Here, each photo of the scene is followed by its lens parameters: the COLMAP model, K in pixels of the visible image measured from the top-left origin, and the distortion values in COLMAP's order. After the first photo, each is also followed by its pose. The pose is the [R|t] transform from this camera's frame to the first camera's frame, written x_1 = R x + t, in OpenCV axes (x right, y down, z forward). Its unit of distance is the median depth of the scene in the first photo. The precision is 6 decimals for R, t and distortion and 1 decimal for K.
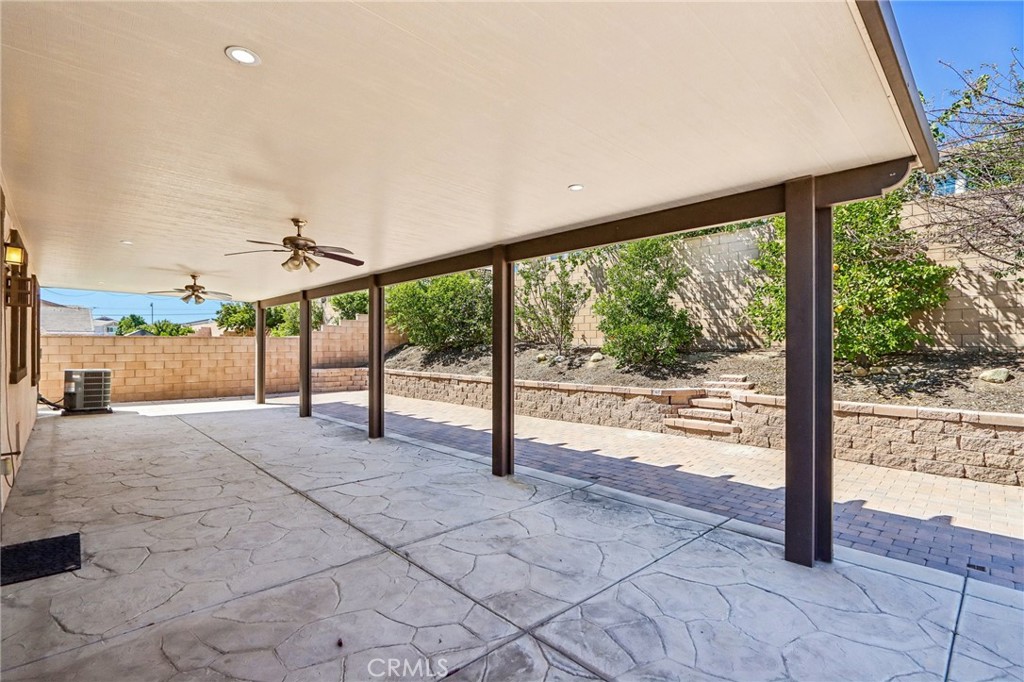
lens RADIAL K [[477.3, 0, 512.0], [0, 477.3, 341.0], [0, 0, 1]] dist [-0.003742, -0.000637]
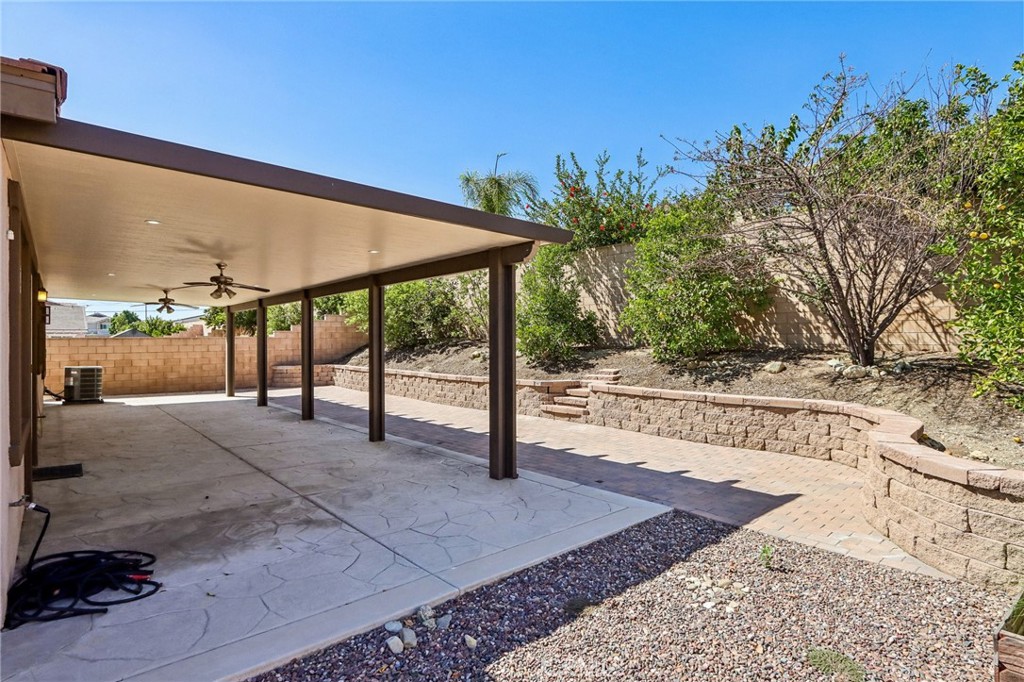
lens RADIAL K [[530.7, 0, 511.2], [0, 530.7, 333.1], [0, 0, 1]] dist [-0.002008, 0.000877]
pose [[0.998908, -0.006731, -0.046230, 0.260785], [0.006547, 0.999970, -0.004122, -0.012757], [0.046256, 0.003815, 0.998922, -0.300835]]
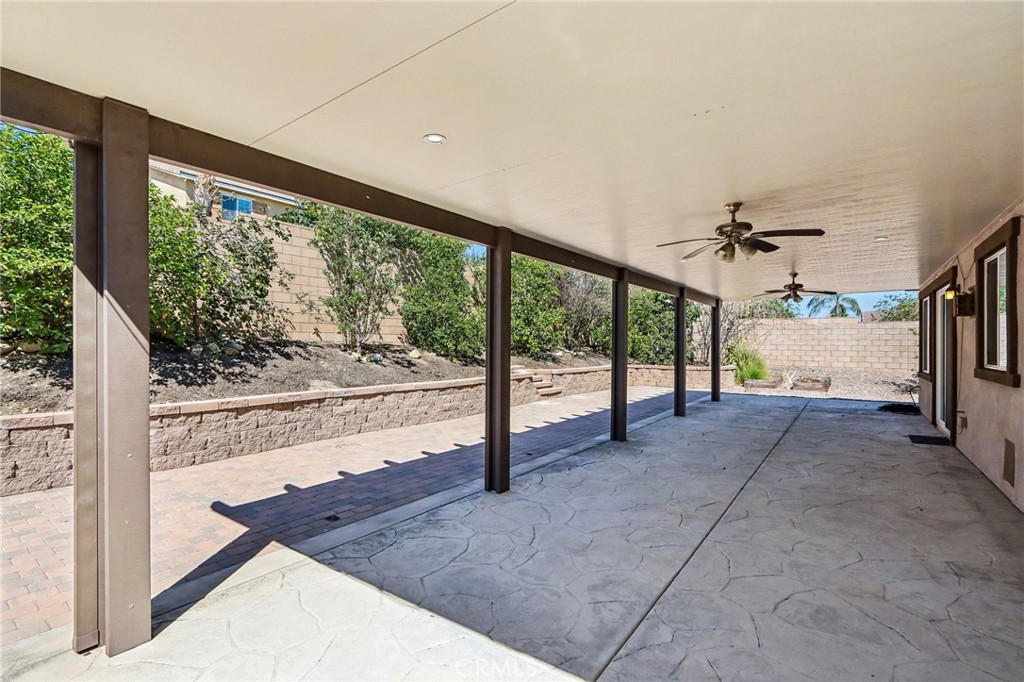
lens RADIAL K [[477.3, 0, 512.0], [0, 477.3, 341.0], [0, 0, 1]] dist [-0.003742, -0.000637]
pose [[-0.206075, 0.038121, 0.977793, -0.910308], [0.022074, 0.999168, -0.034302, 0.049088], [-0.978287, 0.014515, -0.206745, 1.170537]]
